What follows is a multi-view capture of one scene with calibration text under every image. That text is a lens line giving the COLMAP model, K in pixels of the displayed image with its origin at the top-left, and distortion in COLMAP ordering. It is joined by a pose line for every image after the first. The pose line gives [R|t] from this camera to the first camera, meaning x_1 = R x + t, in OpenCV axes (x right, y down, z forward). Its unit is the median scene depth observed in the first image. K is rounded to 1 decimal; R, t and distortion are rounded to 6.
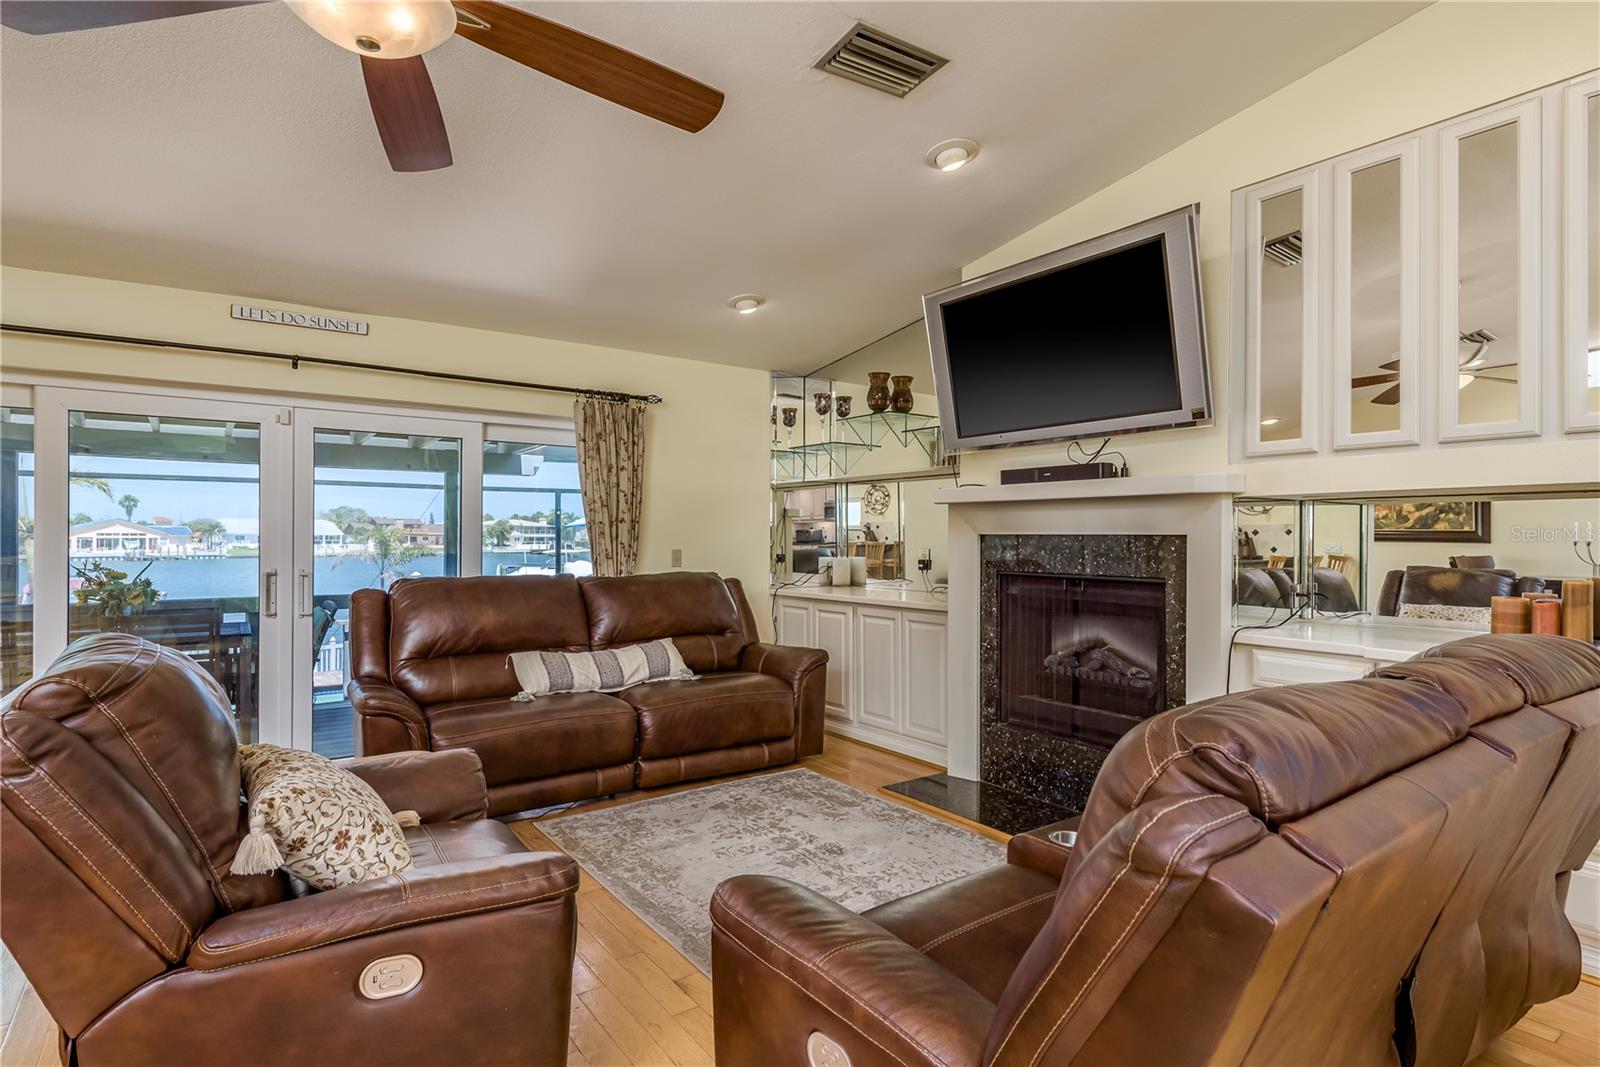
lens RADIAL K [[819.1, 0, 798.1], [0, 819.1, 539.5], [0, 0, 1]] dist [0.000904, -0.000760]
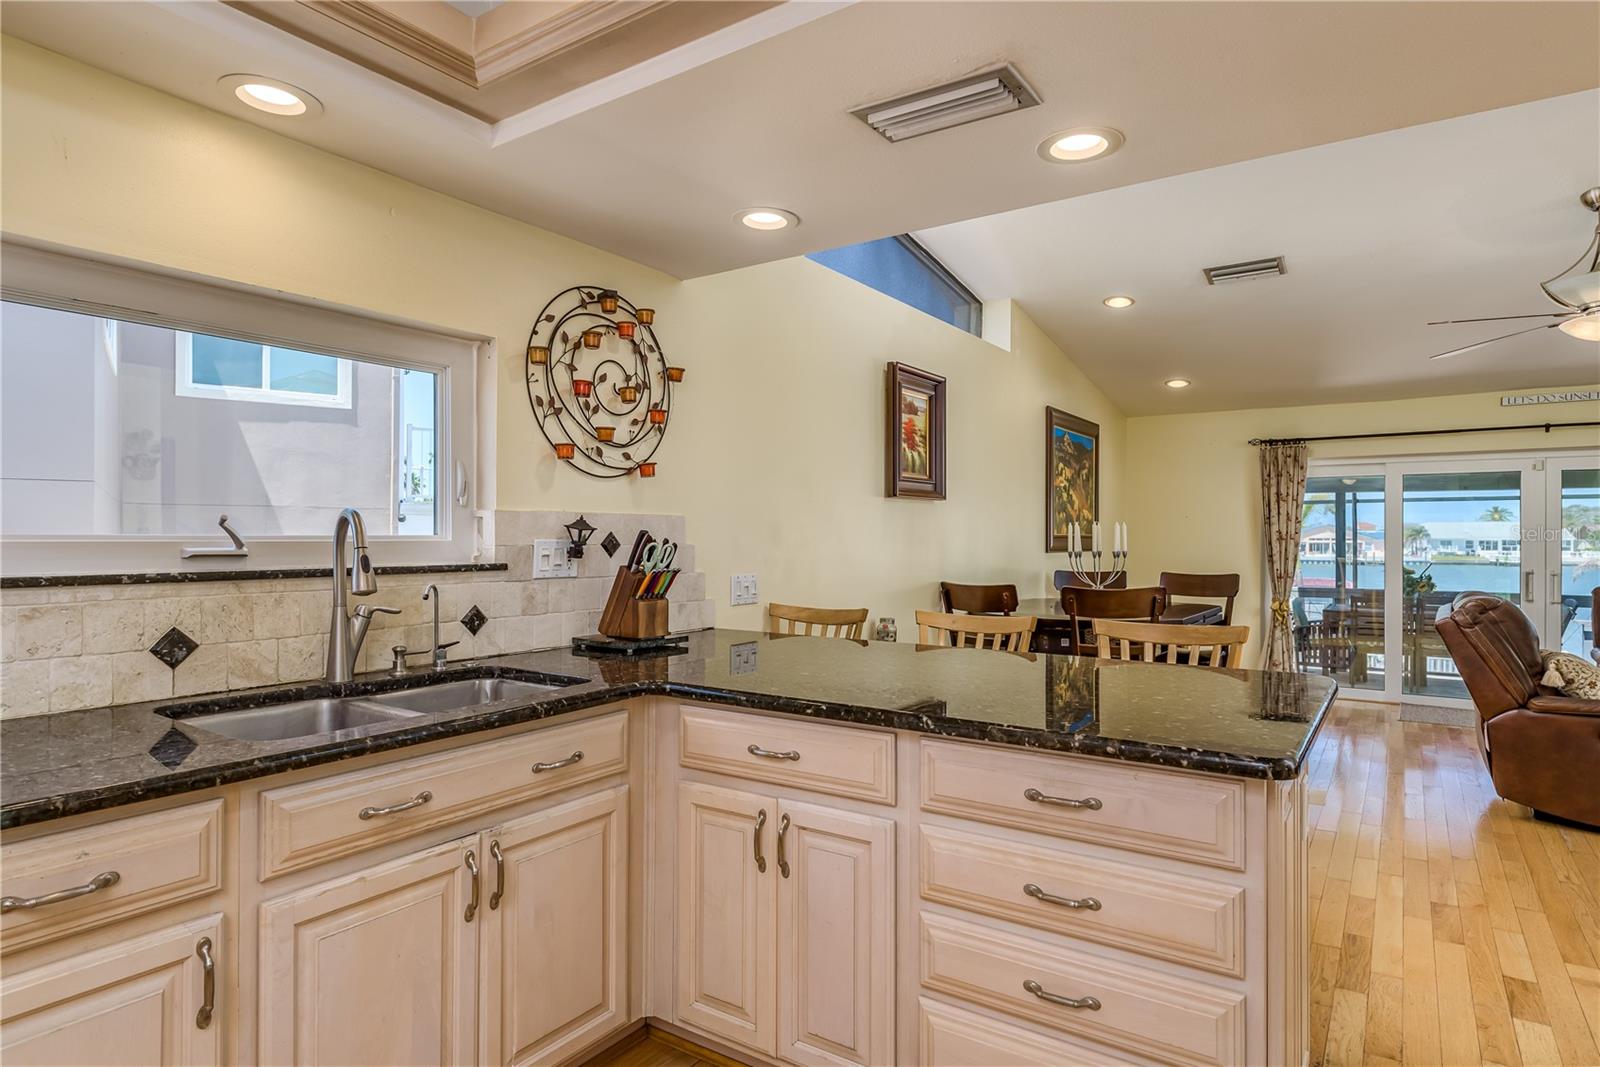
lens RADIAL K [[876.6, 0, 795.8], [0, 876.6, 534.3], [0, 0, 1]] dist [-0.002849, -0.002194]
pose [[0.329590, -0.006285, -0.944103, 0.408505], [-0.004651, 0.999955, -0.008280, -0.008362], [0.944113, 0.007120, 0.329546, -0.768010]]
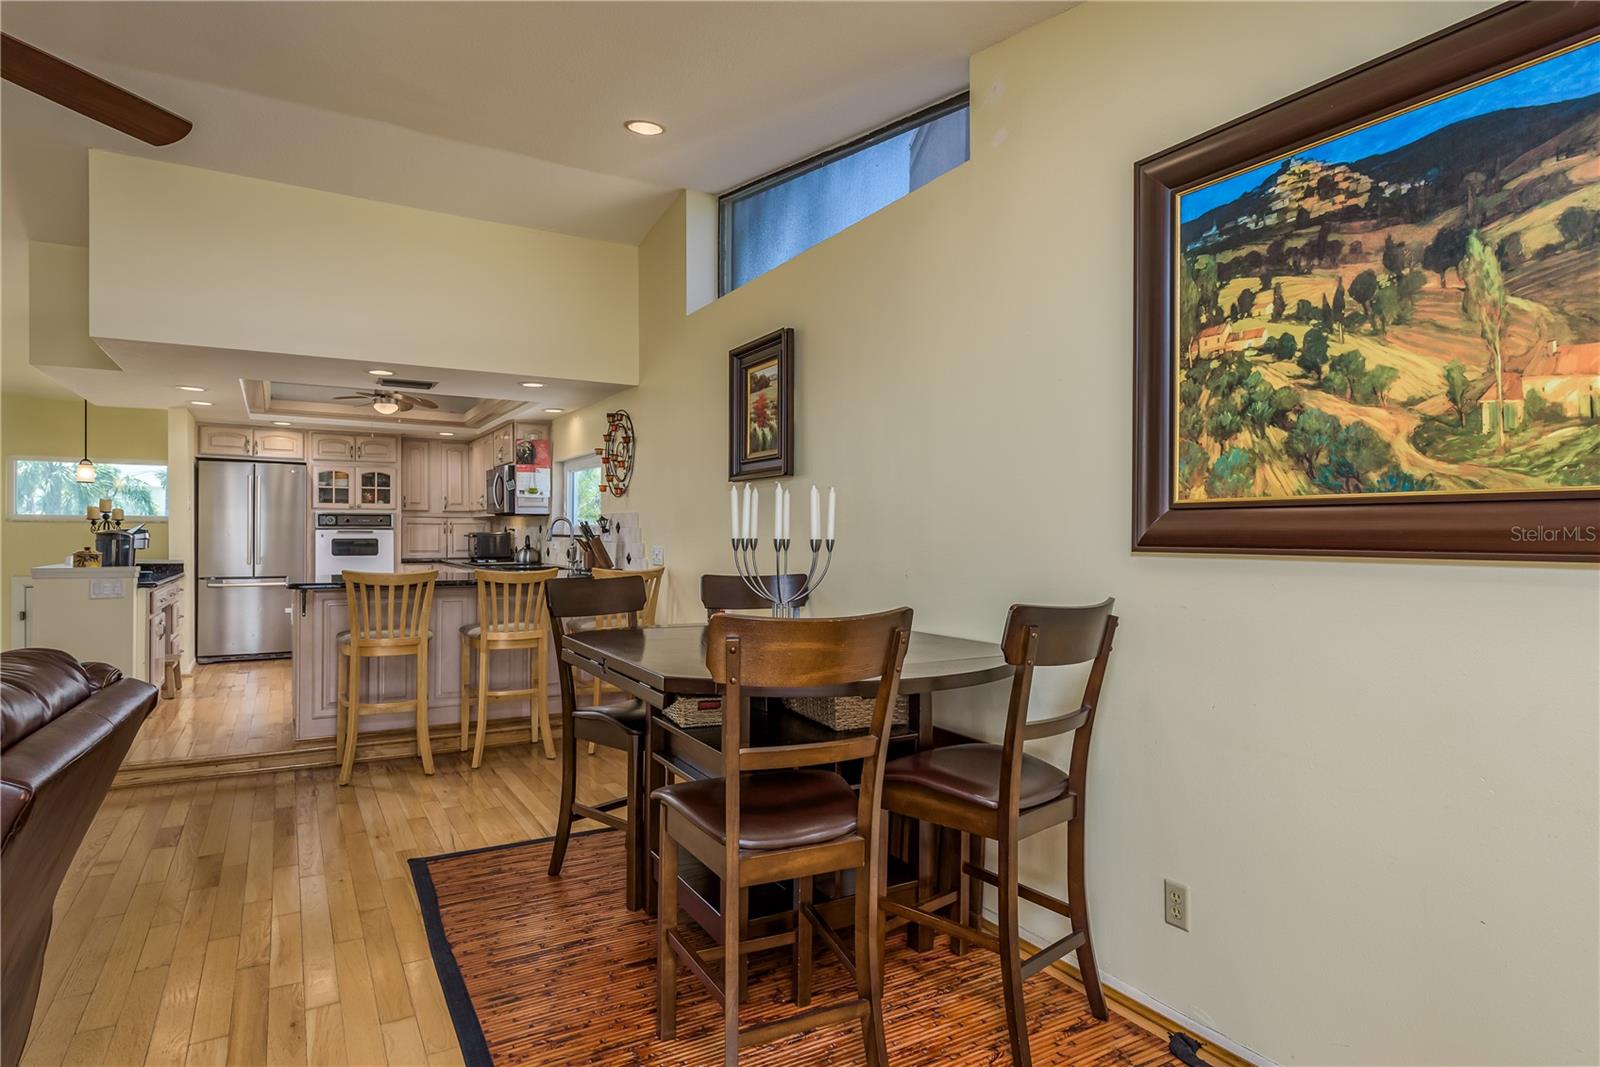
lens RADIAL K [[858.4, 0, 800.0], [0, 858.4, 533.5], [0, 0, 1]] dist [0.001800, -0.000696]
pose [[-0.996058, -0.006766, 0.088445, -0.709684], [-0.006429, 0.999971, 0.004094, -0.003536], [-0.088471, 0.003509, -0.996073, 0.723573]]
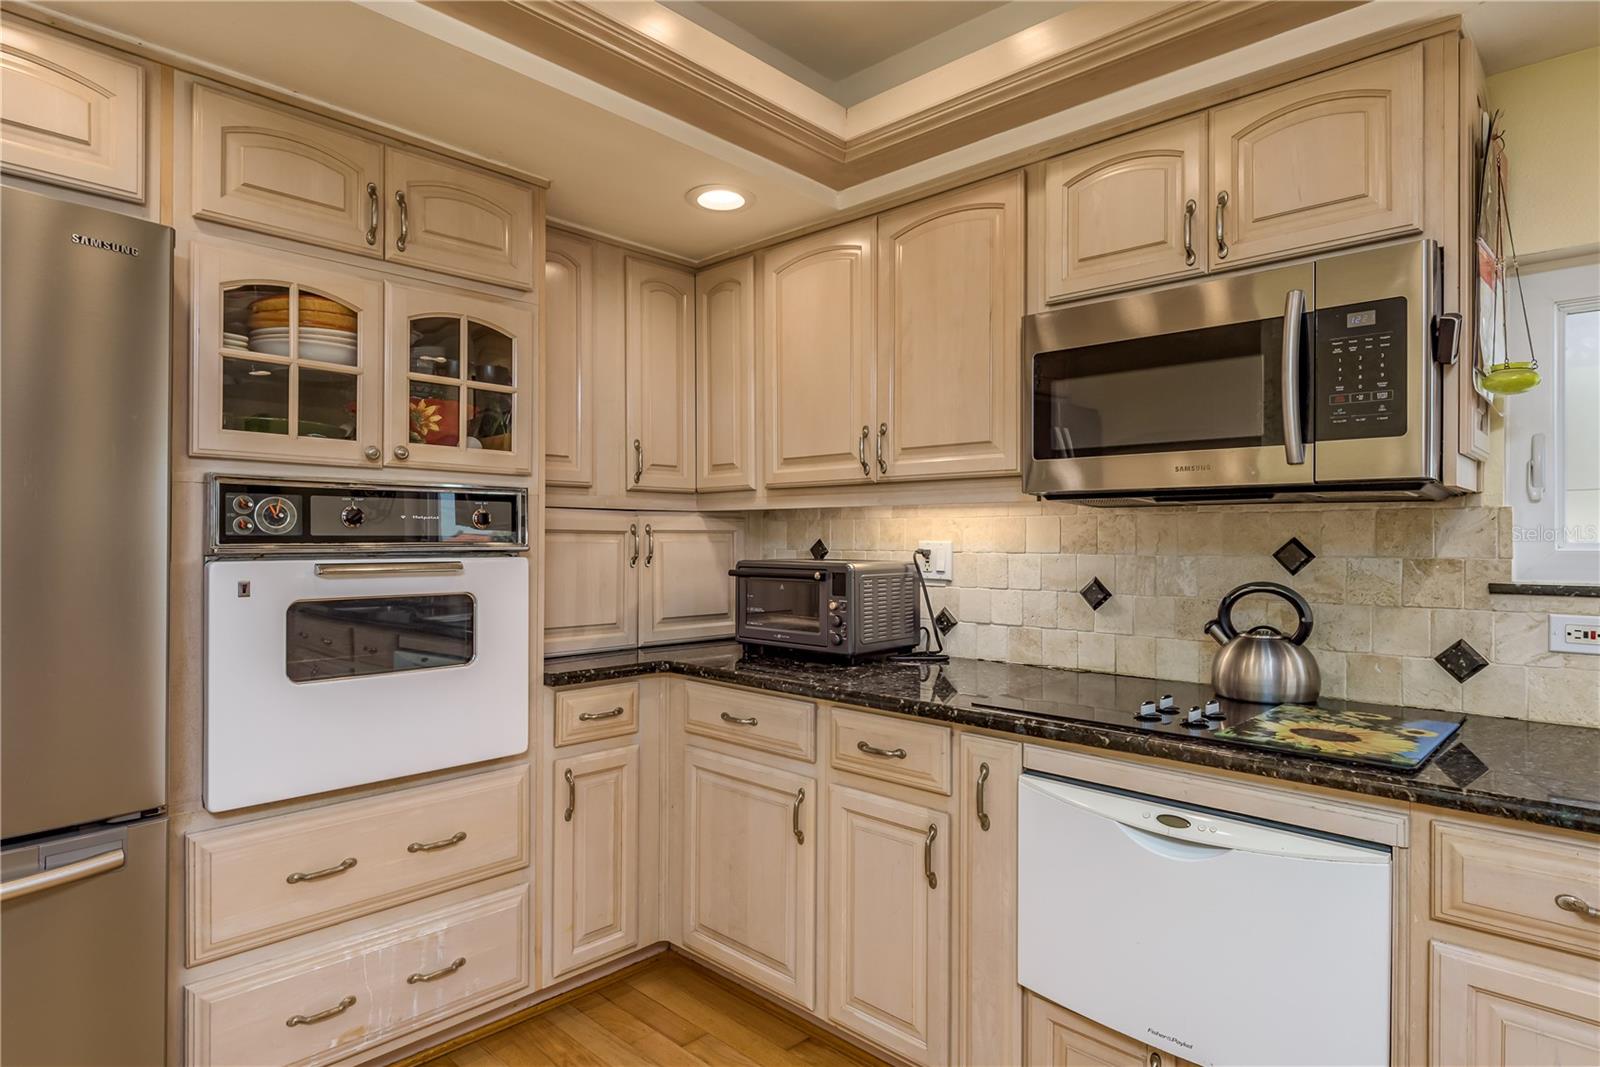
lens RADIAL K [[876.6, 0, 795.8], [0, 876.6, 534.3], [0, 0, 1]] dist [-0.002849, -0.002194]
pose [[-0.983918, -0.007113, -0.178480, 0.367320], [-0.006765, 0.999974, -0.002556, -0.010292], [0.178493, -0.001307, -0.983940, -0.682453]]
